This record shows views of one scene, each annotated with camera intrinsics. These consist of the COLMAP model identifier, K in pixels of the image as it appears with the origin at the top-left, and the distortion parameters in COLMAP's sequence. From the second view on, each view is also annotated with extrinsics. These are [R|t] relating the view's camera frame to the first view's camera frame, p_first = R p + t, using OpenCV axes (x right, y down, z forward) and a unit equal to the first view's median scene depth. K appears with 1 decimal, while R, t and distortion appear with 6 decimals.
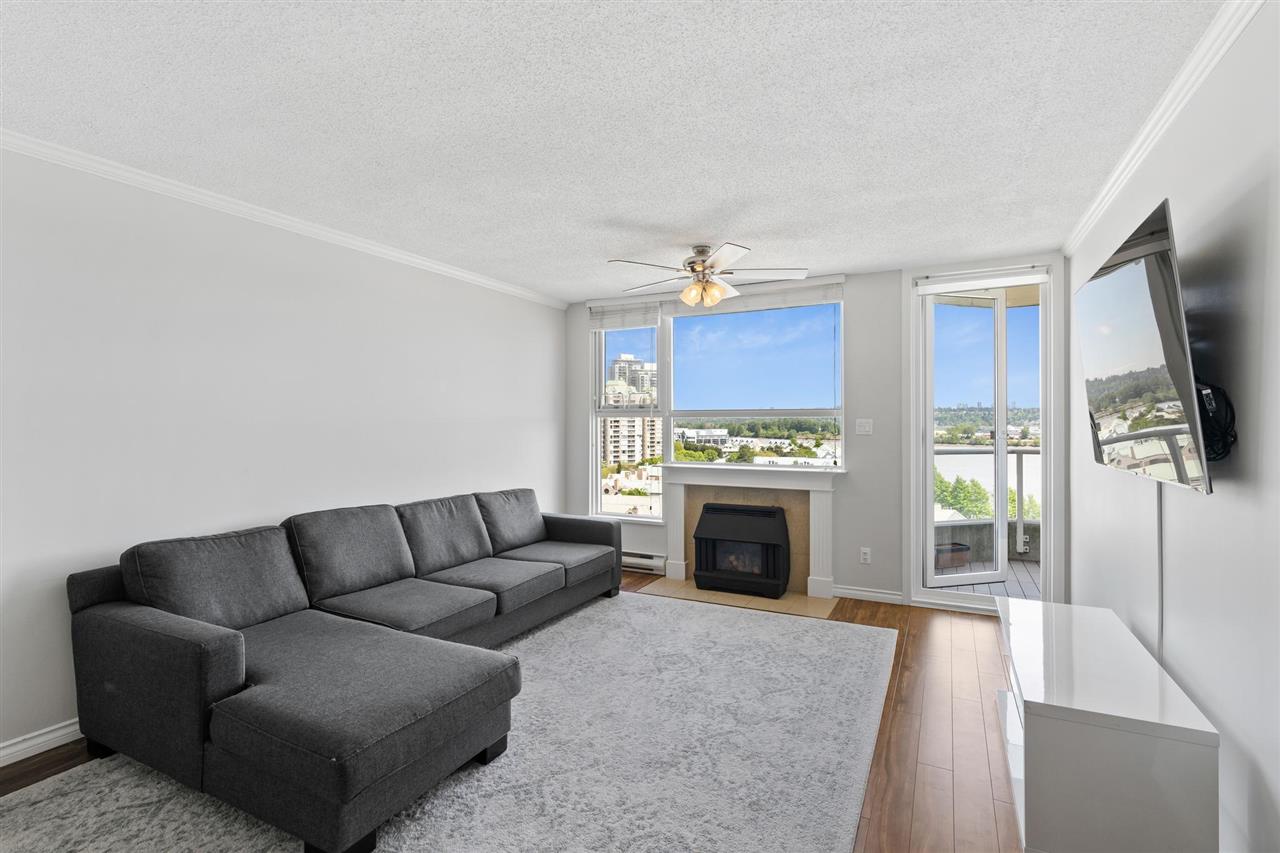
lens RADIAL K [[608.5, 0, 635.4], [0, 608.5, 422.1], [0, 0, 1]] dist [-0.002107, -0.000040]
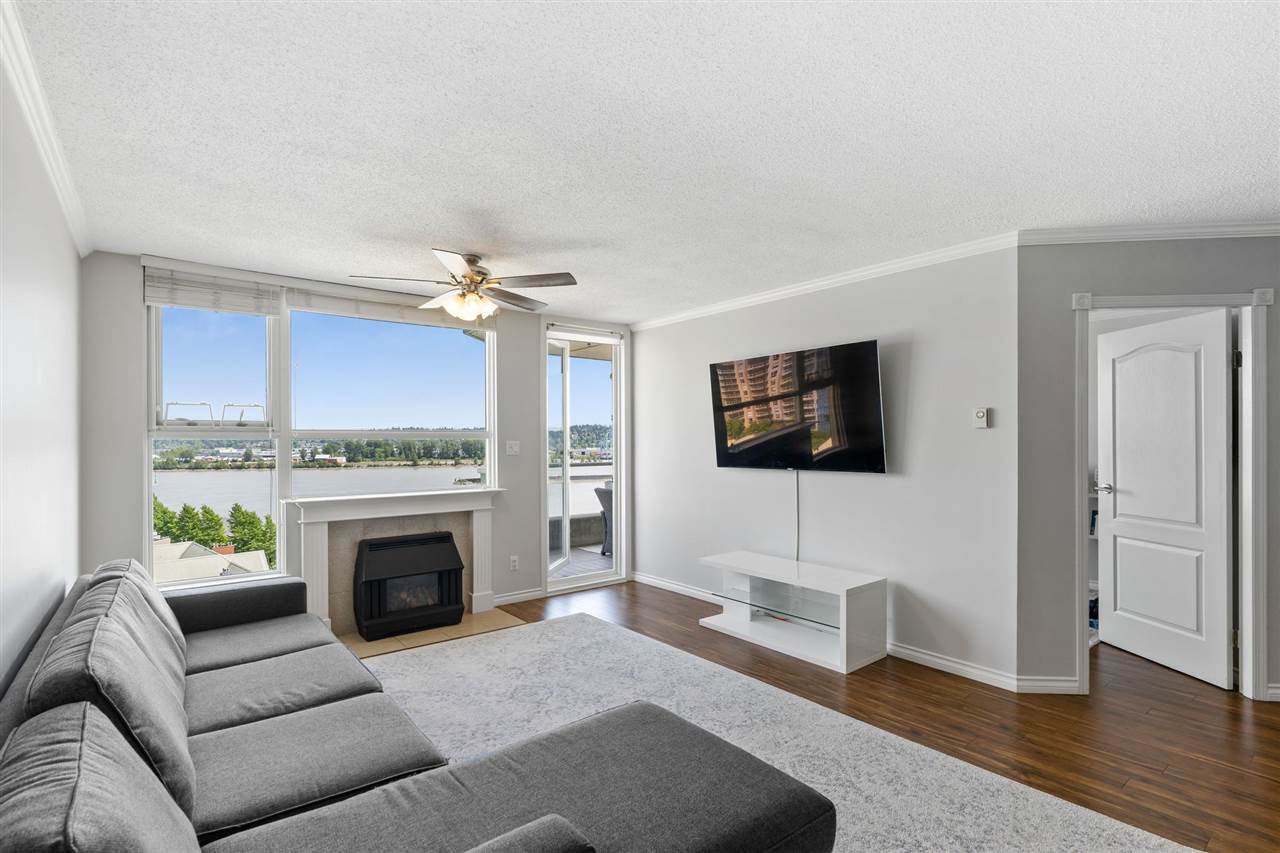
lens RADIAL K [[607.5, 0, 636.2], [0, 607.5, 442.6], [0, 0, 1]] dist [-0.001033, -0.000042]
pose [[0.416650, -0.003332, 0.909061, -0.548346], [0.005934, 0.999982, 0.000946, -0.001452], [-0.909047, 0.005000, 0.416663, 0.331792]]
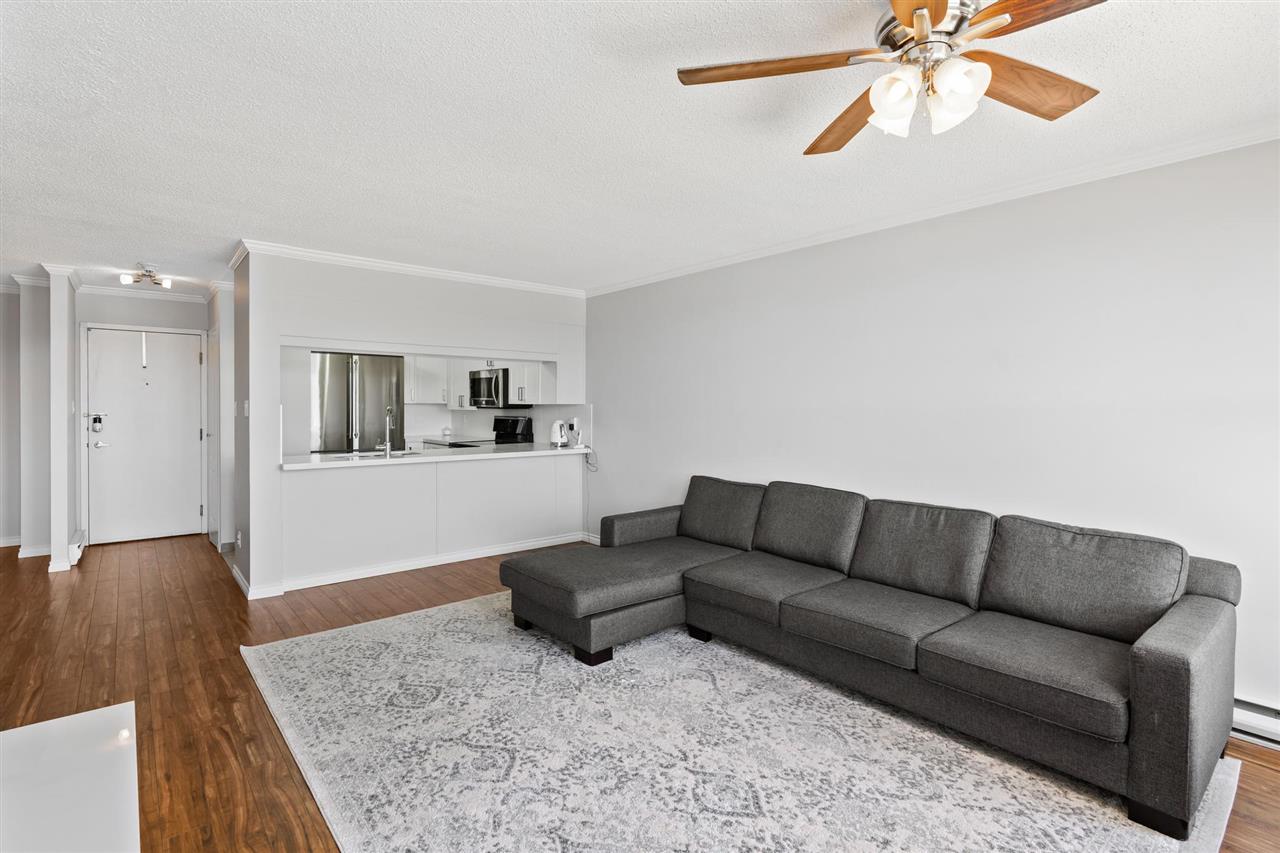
lens RADIAL K [[605.8, 0, 633.9], [0, 605.8, 411.6], [0, 0, 1]] dist [-0.003525, 0.000092]
pose [[-0.387980, 0.006944, -0.921642, 0.492306], [-0.004497, 0.999945, 0.009427, -0.000864], [0.921657, 0.007802, -0.387927, 0.851656]]
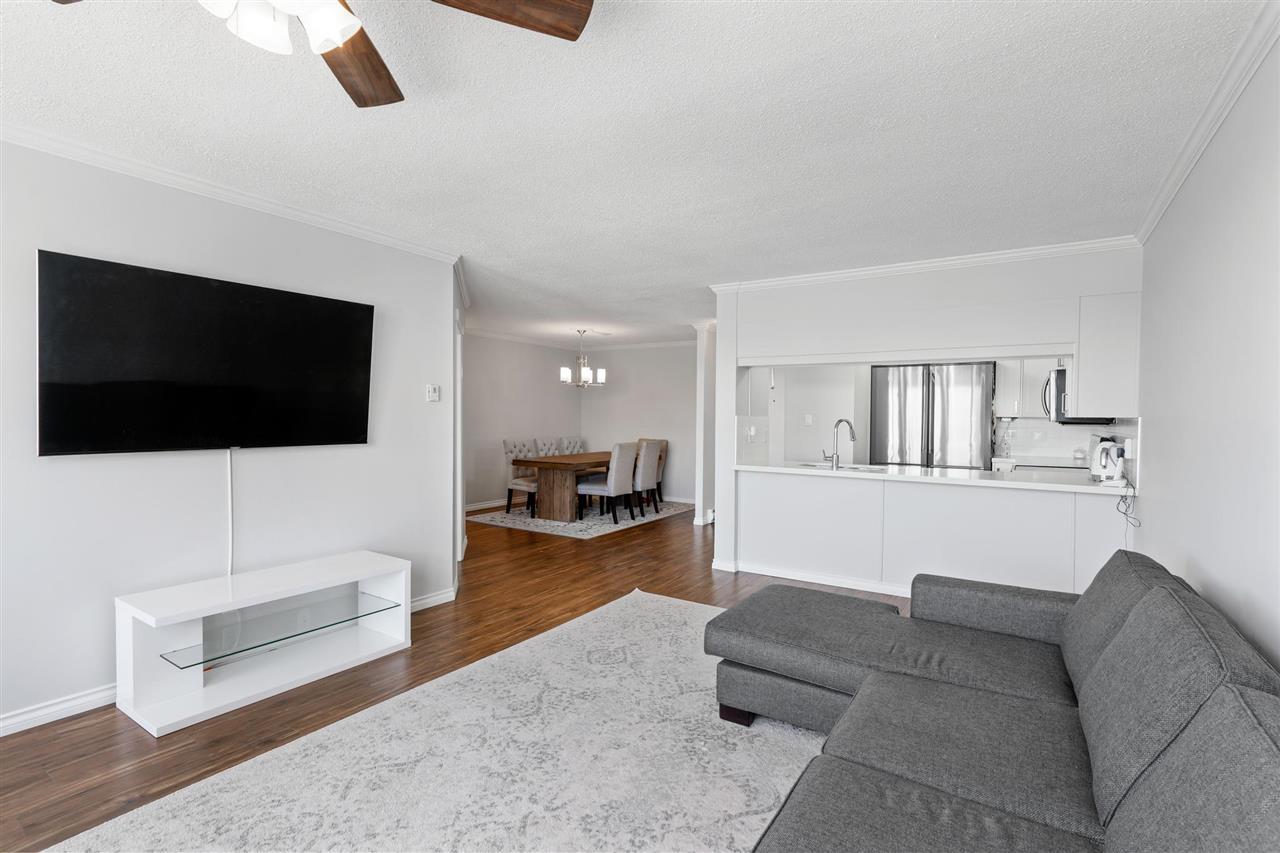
lens RADIAL K [[598.4, 0, 630.8], [0, 598.4, 428.4], [0, 0, 1]] dist [-0.001089, 0.000214]
pose [[-0.993578, -0.015017, 0.112153, -0.090858], [-0.012554, 0.999665, 0.022634, 0.001137], [-0.112455, 0.021081, -0.993433, 1.122884]]
